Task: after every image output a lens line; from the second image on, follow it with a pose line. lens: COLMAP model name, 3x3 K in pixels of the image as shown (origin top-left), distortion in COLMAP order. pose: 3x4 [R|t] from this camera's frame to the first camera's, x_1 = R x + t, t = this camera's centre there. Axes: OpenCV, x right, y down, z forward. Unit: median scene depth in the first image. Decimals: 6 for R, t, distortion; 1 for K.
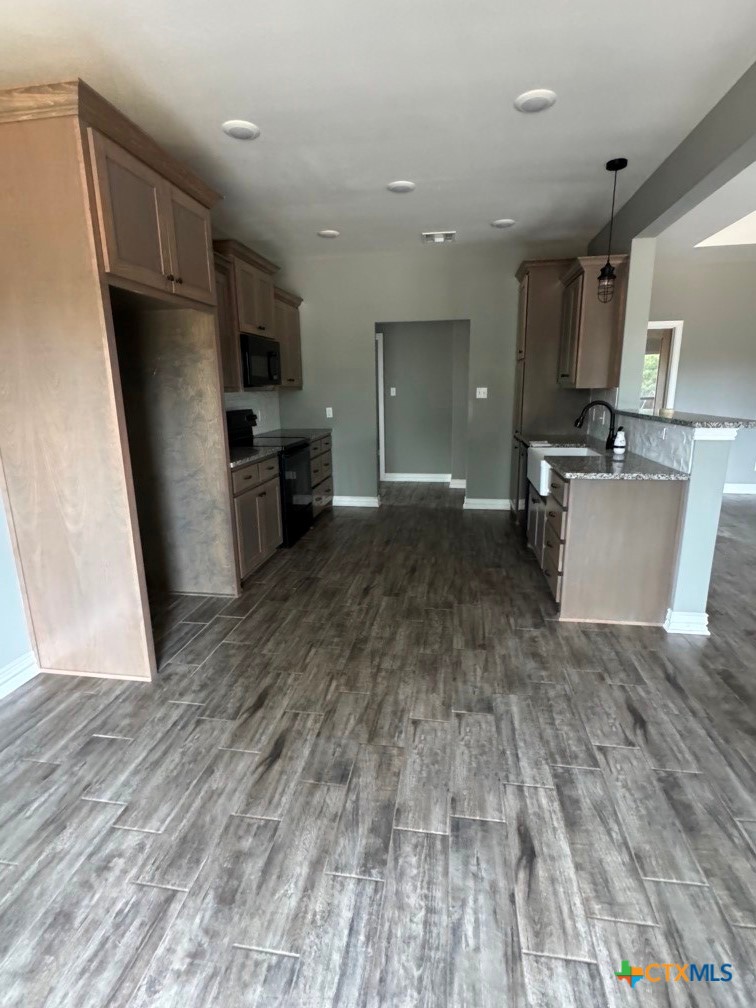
lens RADIAL K [[497.4, 0, 376.5], [0, 497.4, 508.0], [0, 0, 1]] dist [-0.001646, -0.000042]
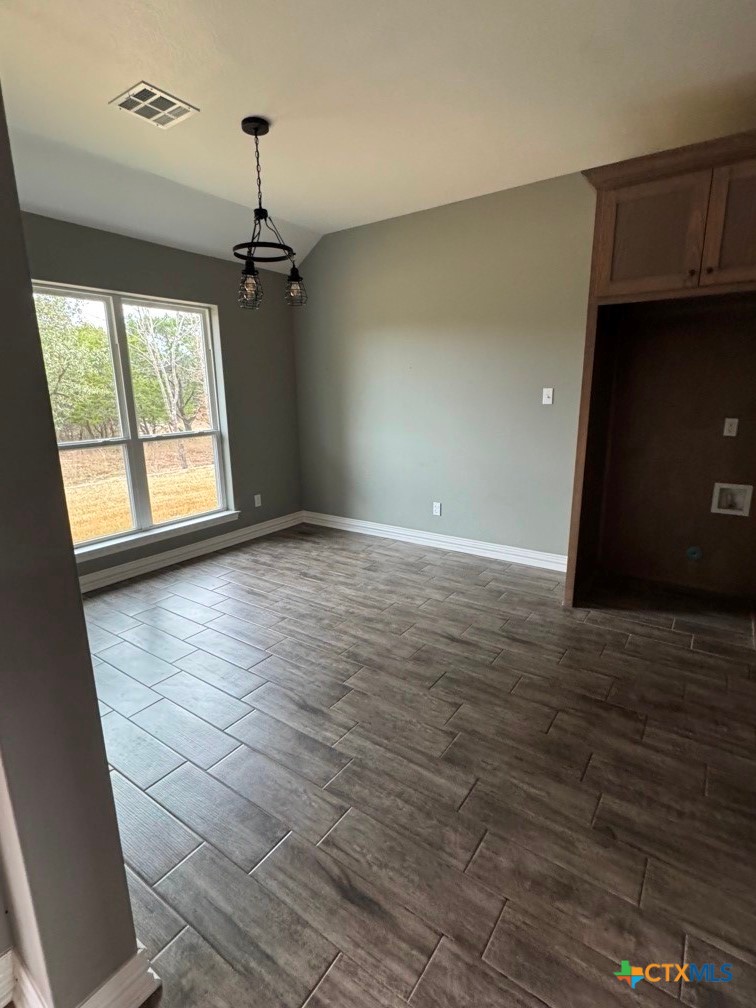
lens RADIAL K [[497.4, 0, 377.2], [0, 497.4, 504.3], [0, 0, 1]] dist [-0.001646, -0.000042]
pose [[-0.446372, 0.222894, -0.866643, 1.073369], [-0.195093, 0.920944, 0.337344, -0.312798], [0.873322, 0.319657, -0.367599, 1.223054]]
